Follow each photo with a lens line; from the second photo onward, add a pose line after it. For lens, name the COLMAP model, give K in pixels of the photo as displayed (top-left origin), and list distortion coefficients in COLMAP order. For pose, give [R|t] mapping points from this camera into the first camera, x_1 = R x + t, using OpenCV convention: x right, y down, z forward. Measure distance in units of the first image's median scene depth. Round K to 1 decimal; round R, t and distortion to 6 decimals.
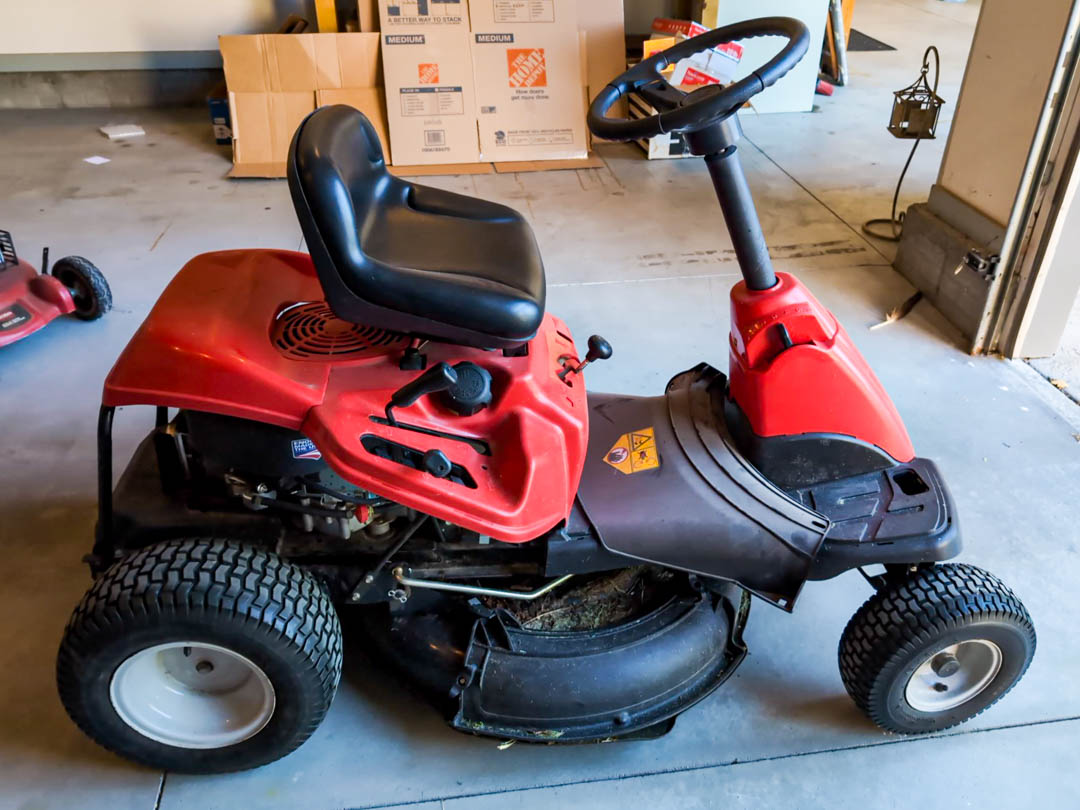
lens RADIAL K [[827.2, 0, 583.8], [0, 827.2, 328.1], [0, 0, 1]] dist [0.007032, -0.003799]
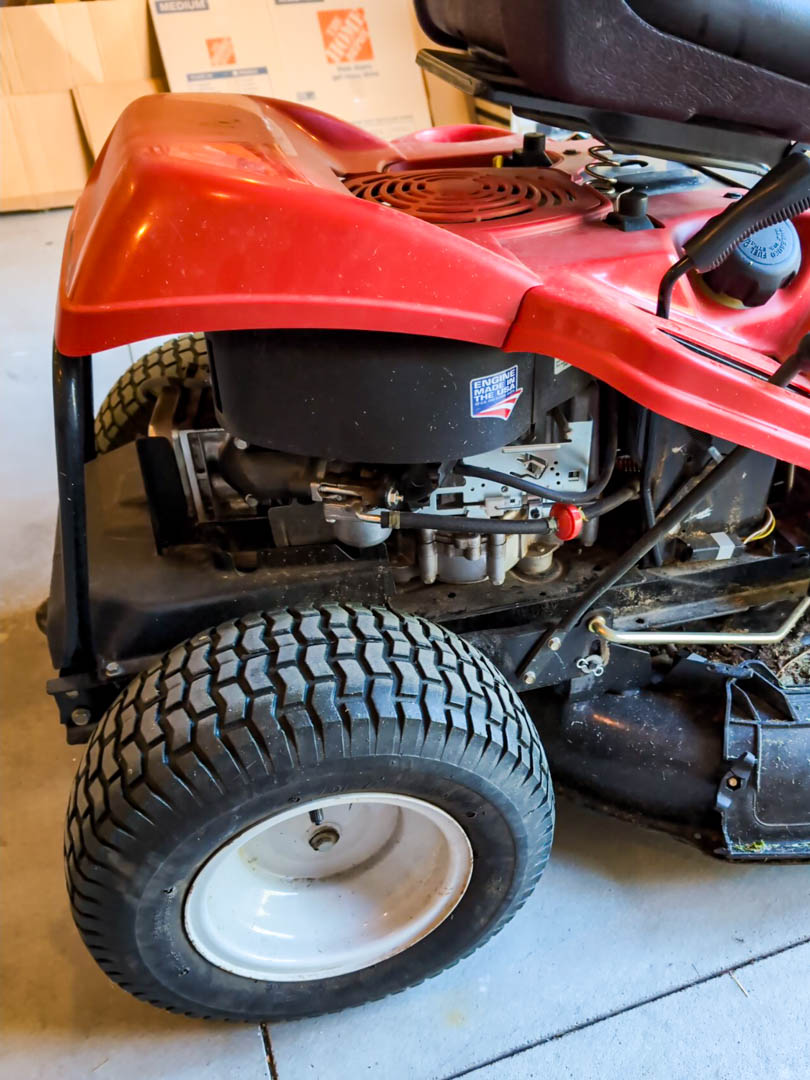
lens RADIAL K [[831.4, 0, 406.6], [0, 831.4, 548.8], [0, 0, 1]] dist [0.002881, -0.006466]
pose [[0.983810, -0.147414, 0.101914, -0.406755], [0.133465, 0.982182, 0.132306, 0.146476], [-0.119601, -0.116562, 0.985956, 0.446362]]
